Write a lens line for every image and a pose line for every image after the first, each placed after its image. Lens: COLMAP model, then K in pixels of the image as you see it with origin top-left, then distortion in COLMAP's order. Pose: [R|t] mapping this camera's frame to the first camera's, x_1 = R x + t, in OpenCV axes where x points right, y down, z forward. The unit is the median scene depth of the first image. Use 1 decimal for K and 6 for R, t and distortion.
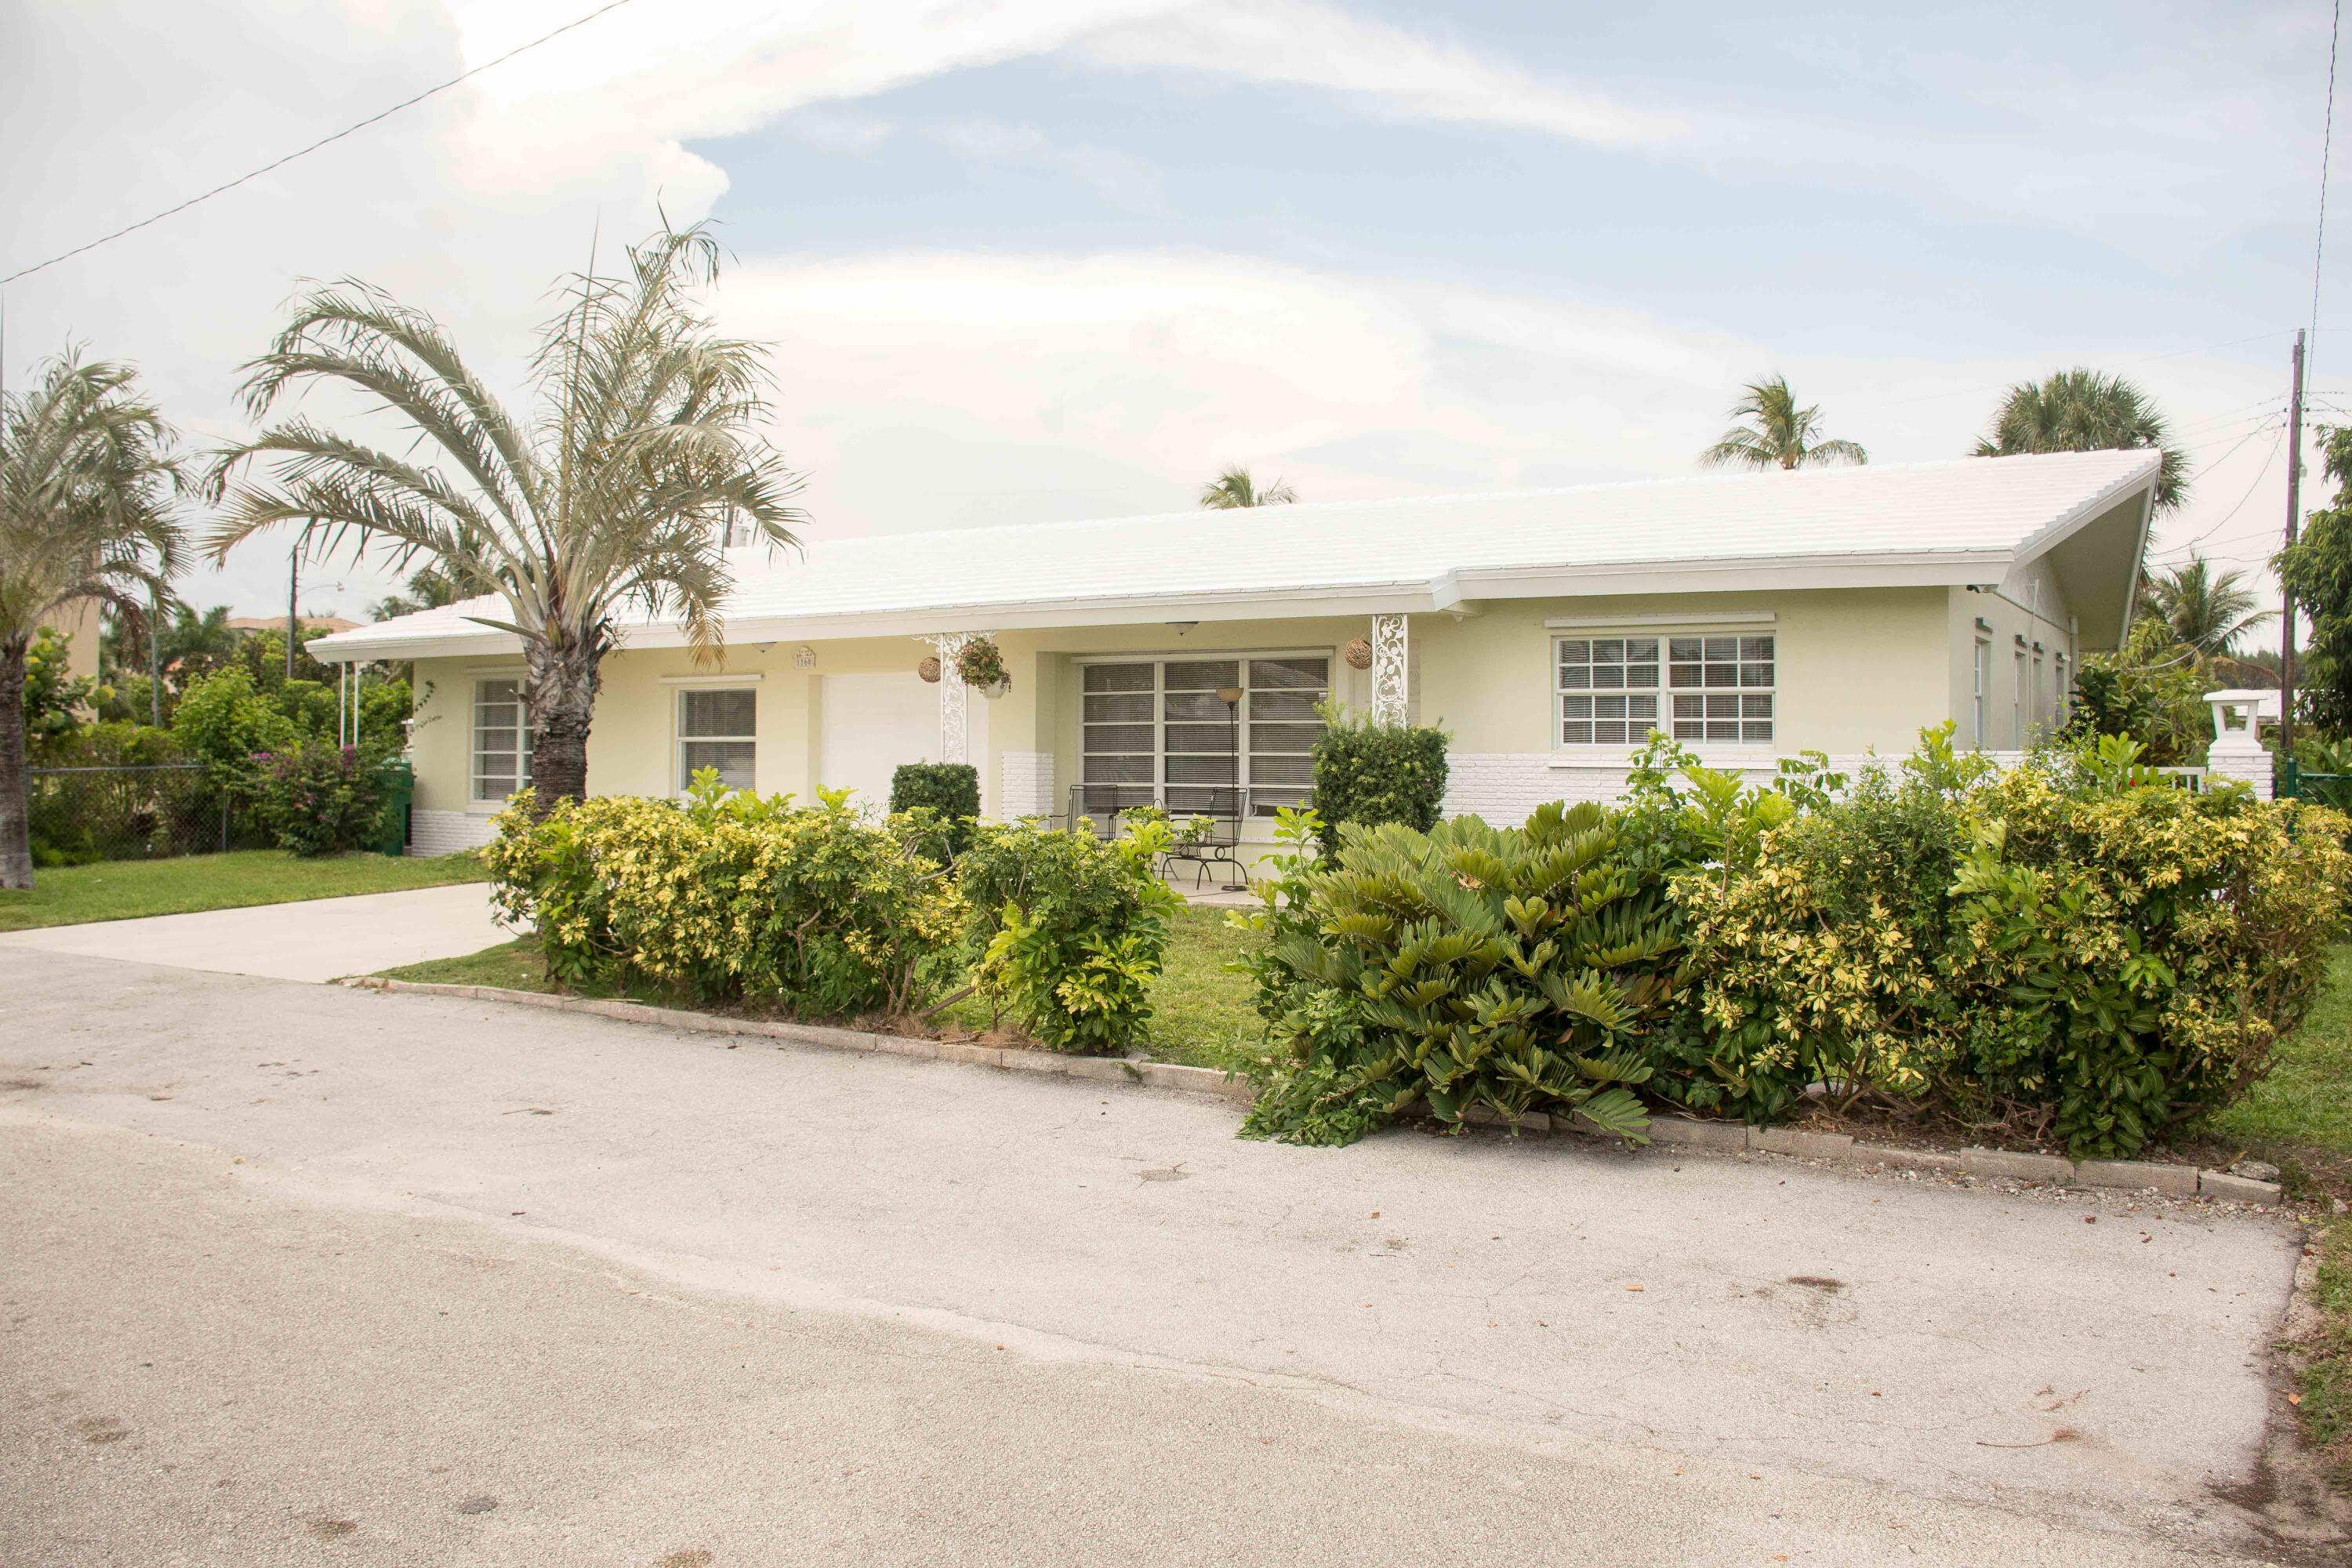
lens RADIAL K [[1831.2, 0, 1190.0], [0, 1831.2, 777.9], [0, 0, 1]] dist [-0.107118, 0.054296]
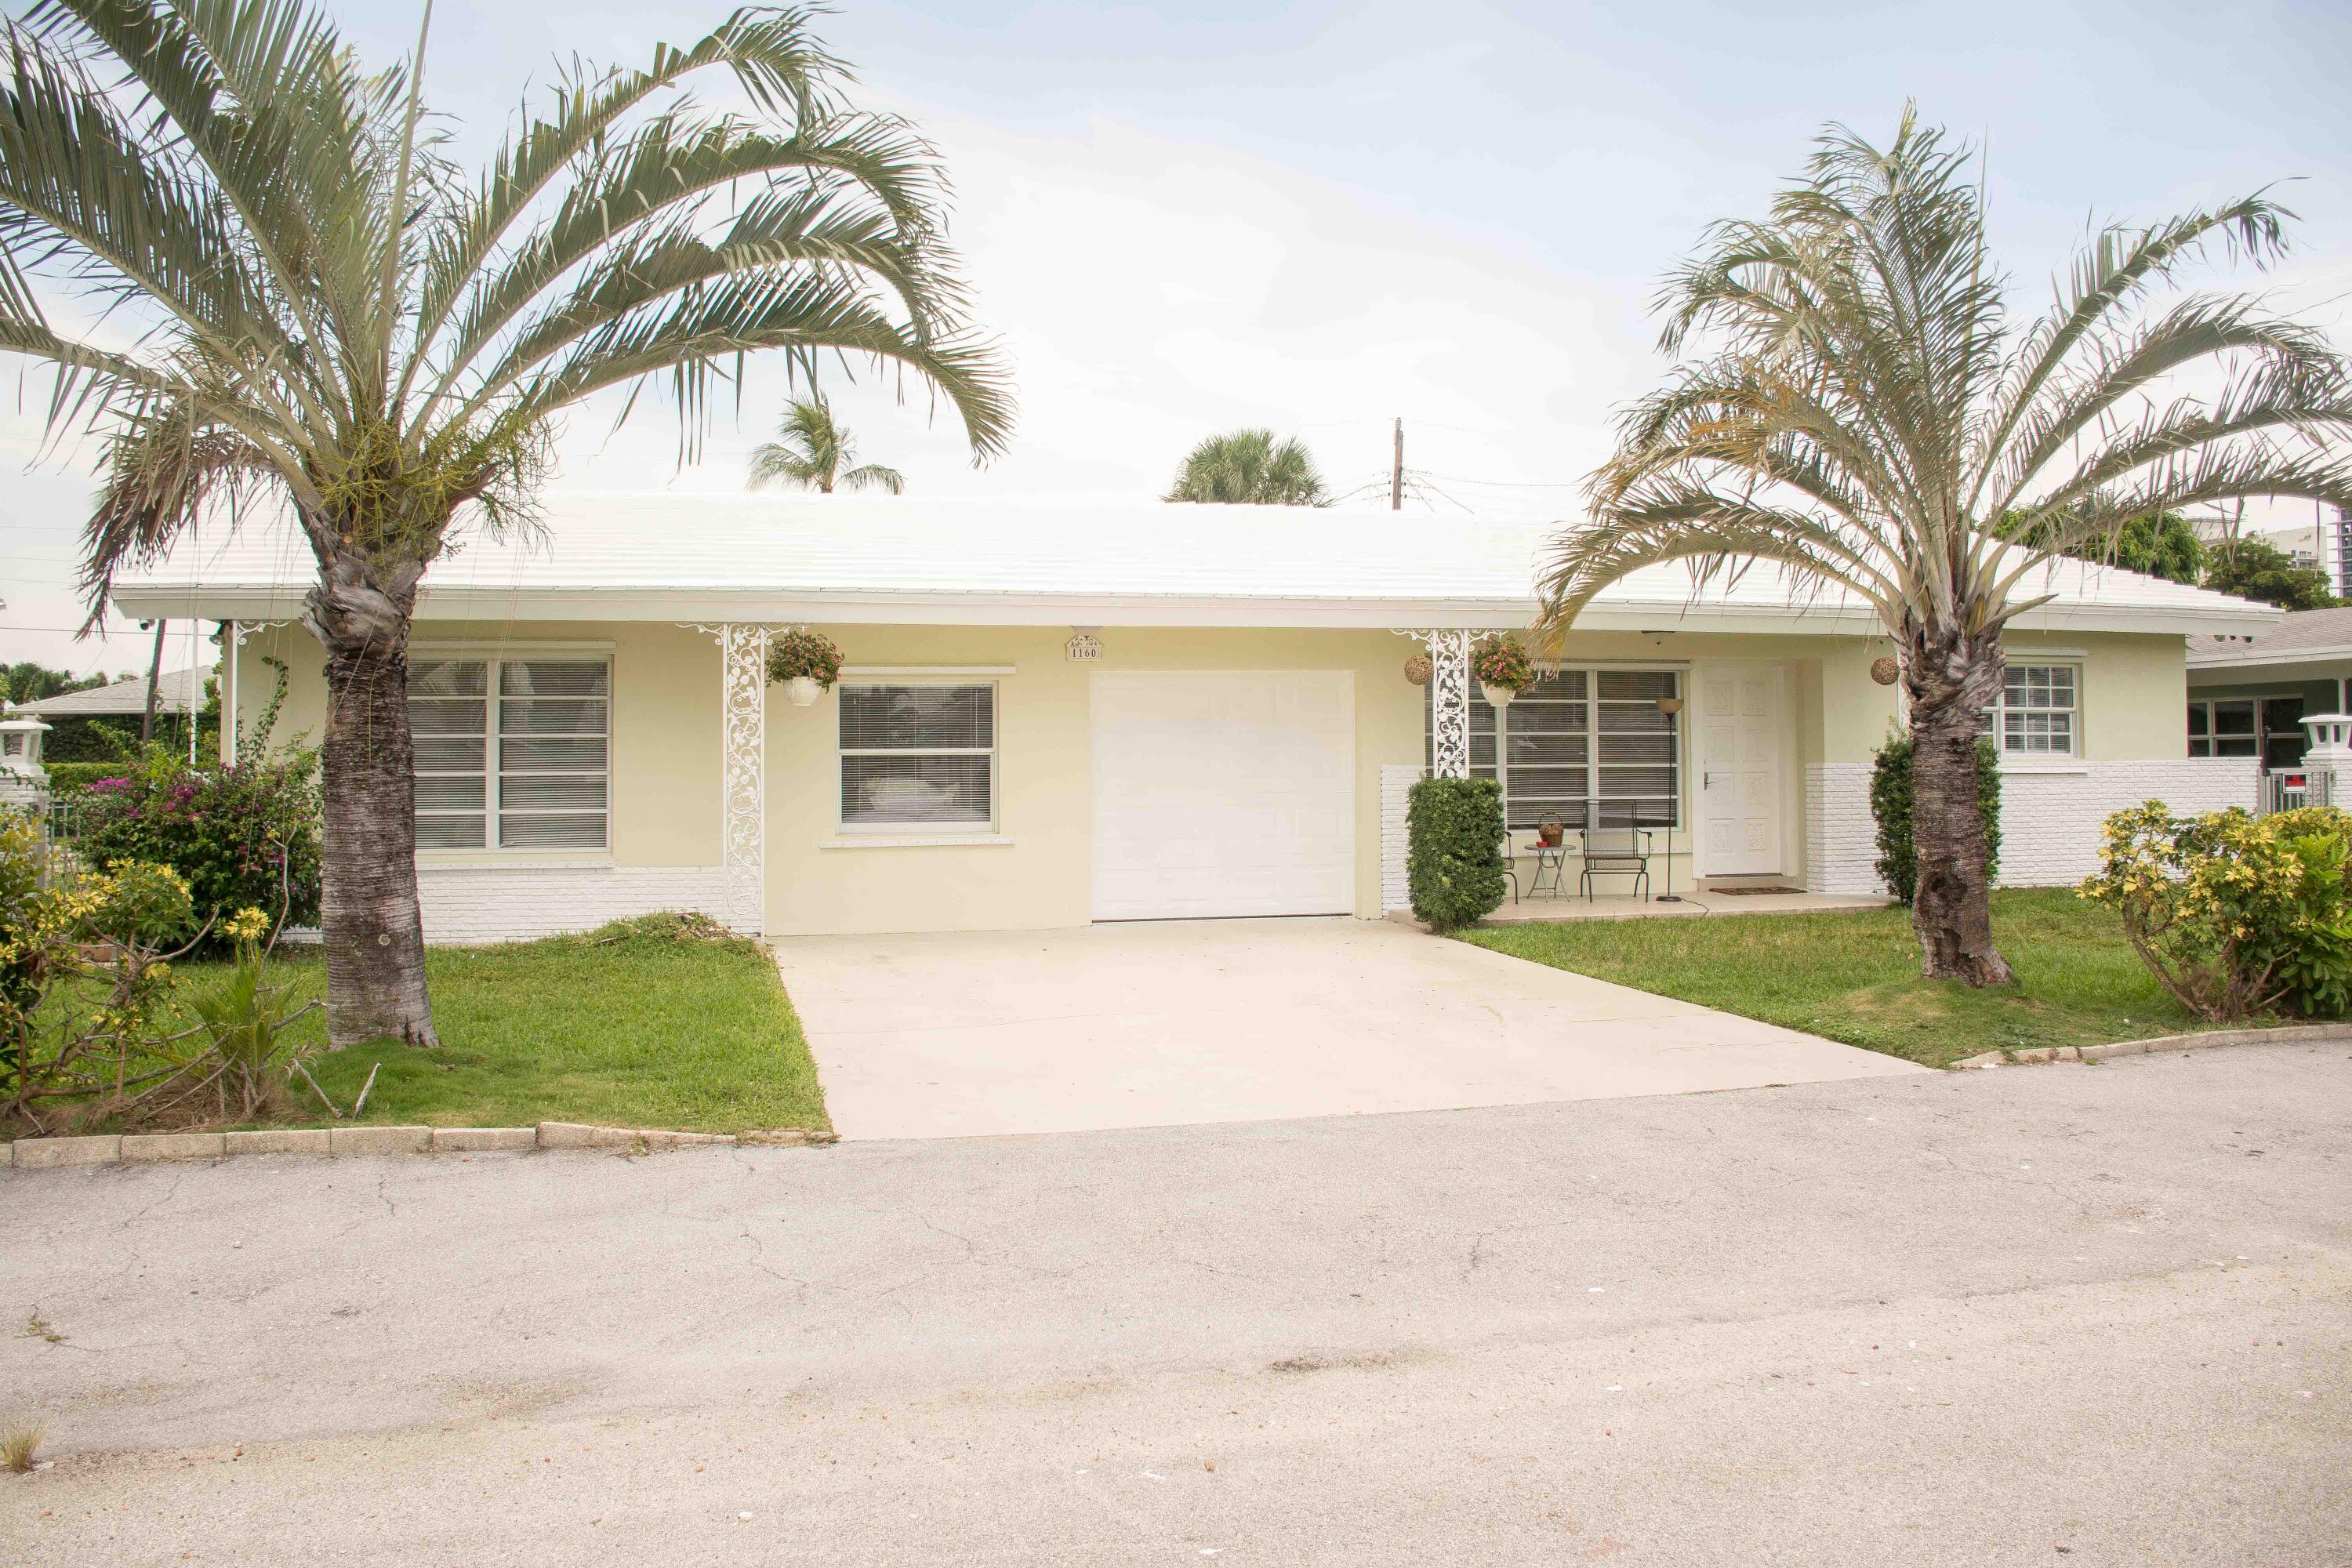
lens RADIAL K [[1831.2, 0, 1183.6], [0, 1831.2, 797.3], [0, 0, 1]] dist [-0.107118, 0.054296]
pose [[0.725810, -0.017233, 0.687679, -0.458941], [0.017749, 0.999822, 0.006322, -0.003307], [-0.687666, 0.007617, 0.725987, 0.246265]]
